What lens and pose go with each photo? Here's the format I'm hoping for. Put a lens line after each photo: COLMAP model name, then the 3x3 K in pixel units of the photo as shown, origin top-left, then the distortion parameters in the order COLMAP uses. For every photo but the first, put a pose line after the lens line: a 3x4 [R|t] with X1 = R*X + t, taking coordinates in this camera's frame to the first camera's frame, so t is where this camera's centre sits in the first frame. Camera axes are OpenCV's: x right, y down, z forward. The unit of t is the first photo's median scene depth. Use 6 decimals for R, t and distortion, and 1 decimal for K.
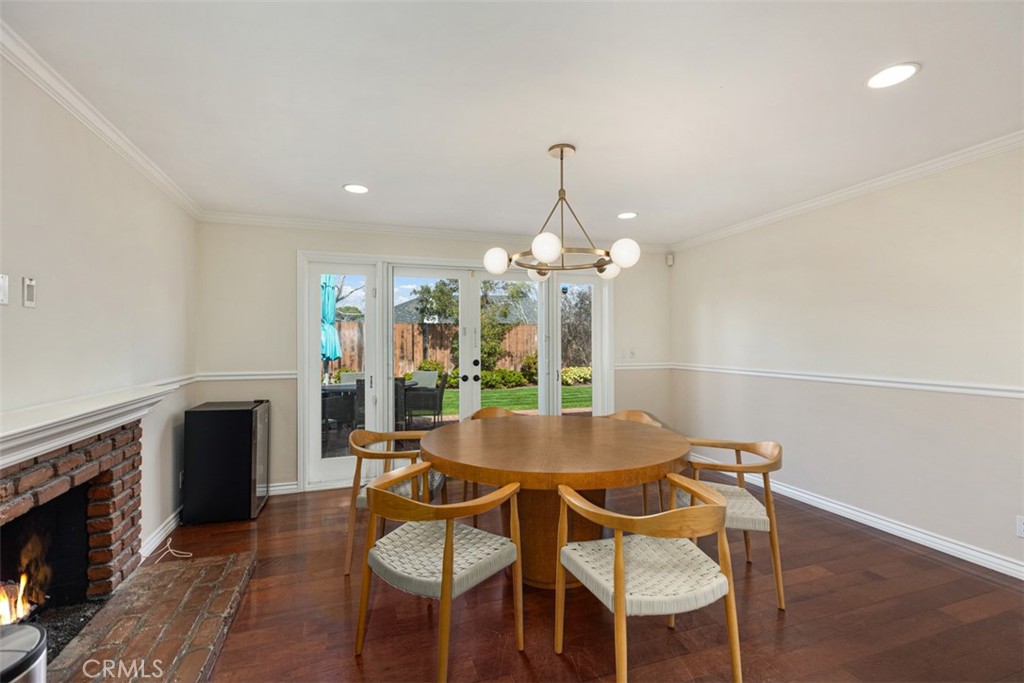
lens RADIAL K [[459.3, 0, 513.1], [0, 459.3, 349.3], [0, 0, 1]] dist [0.004255, -0.001985]
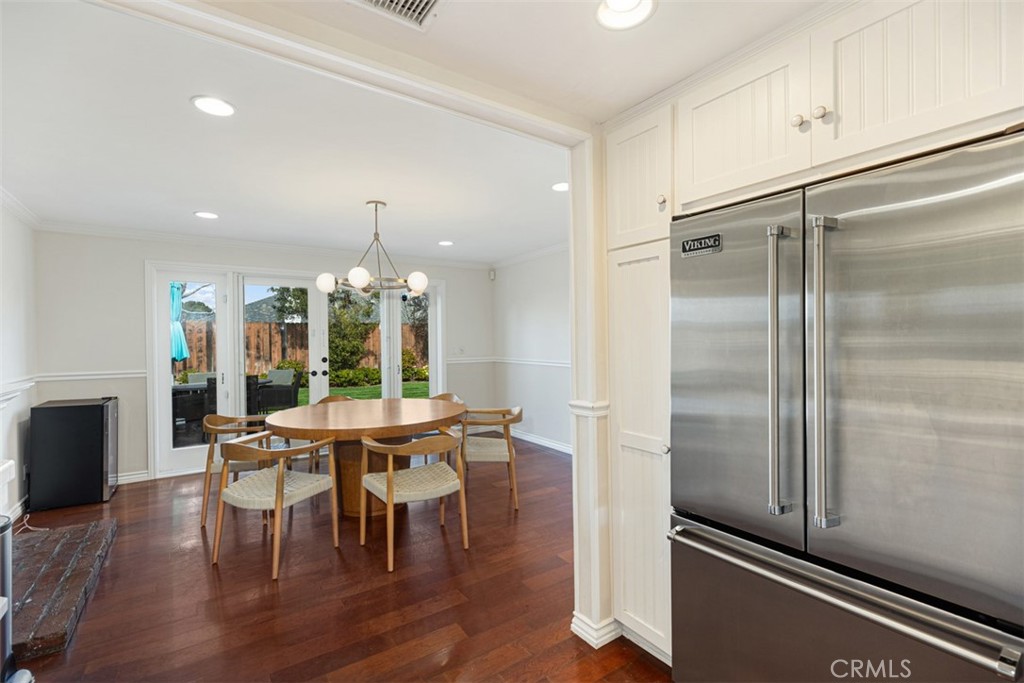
lens RADIAL K [[459.3, 0, 513.1], [0, 459.3, 345.3], [0, 0, 1]] dist [0.004255, -0.001985]
pose [[0.965196, -0.010462, 0.261318, 0.093925], [0.011482, 0.999931, -0.002378, 0.000743], [-0.261275, 0.005296, 0.965250, -0.304603]]
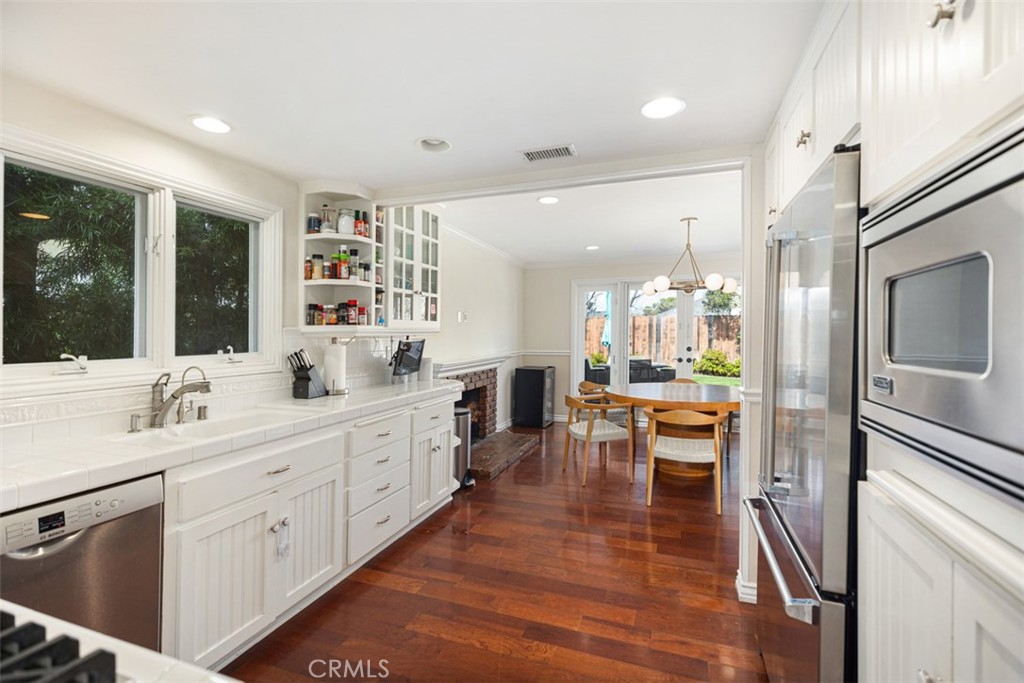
lens RADIAL K [[459.3, 0, 508.6], [0, 459.3, 331.2], [0, 0, 1]] dist [0.004255, -0.001985]
pose [[0.773682, -0.001518, -0.633572, 0.448803], [-0.010087, 0.999841, -0.014714, 0.002031], [0.633494, 0.017775, 0.773543, -0.480856]]
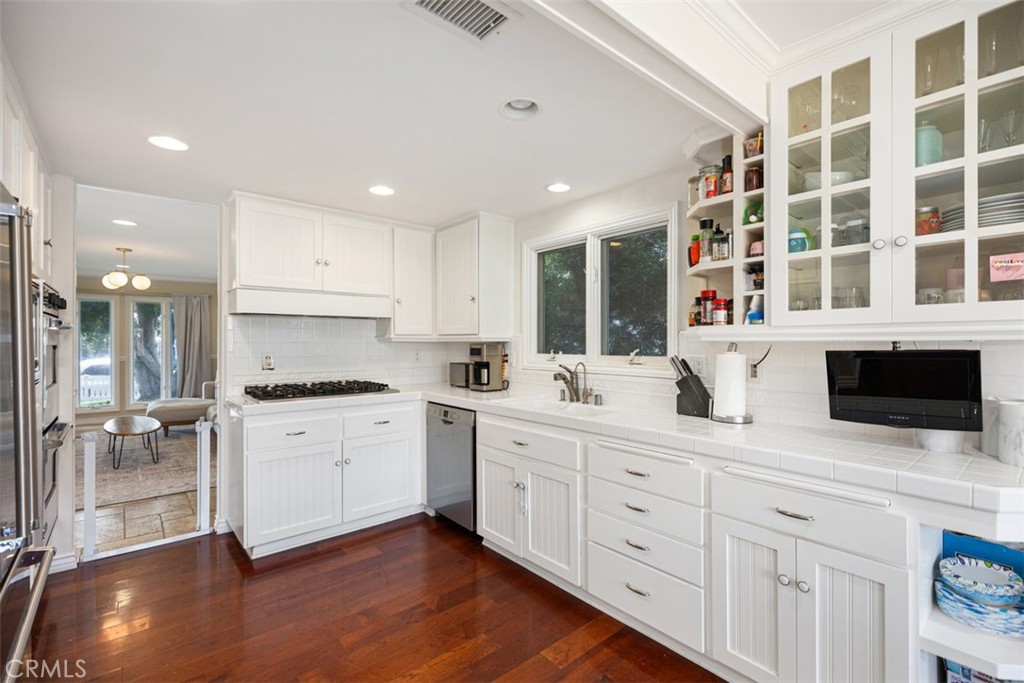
lens RADIAL K [[459.3, 0, 513.4], [0, 459.3, 339.9], [0, 0, 1]] dist [0.004255, -0.001985]
pose [[-0.930975, -0.003038, -0.365070, 0.159407], [-0.007619, 0.999909, 0.011110, -0.004666], [0.365003, 0.013125, -0.930914, 0.425144]]
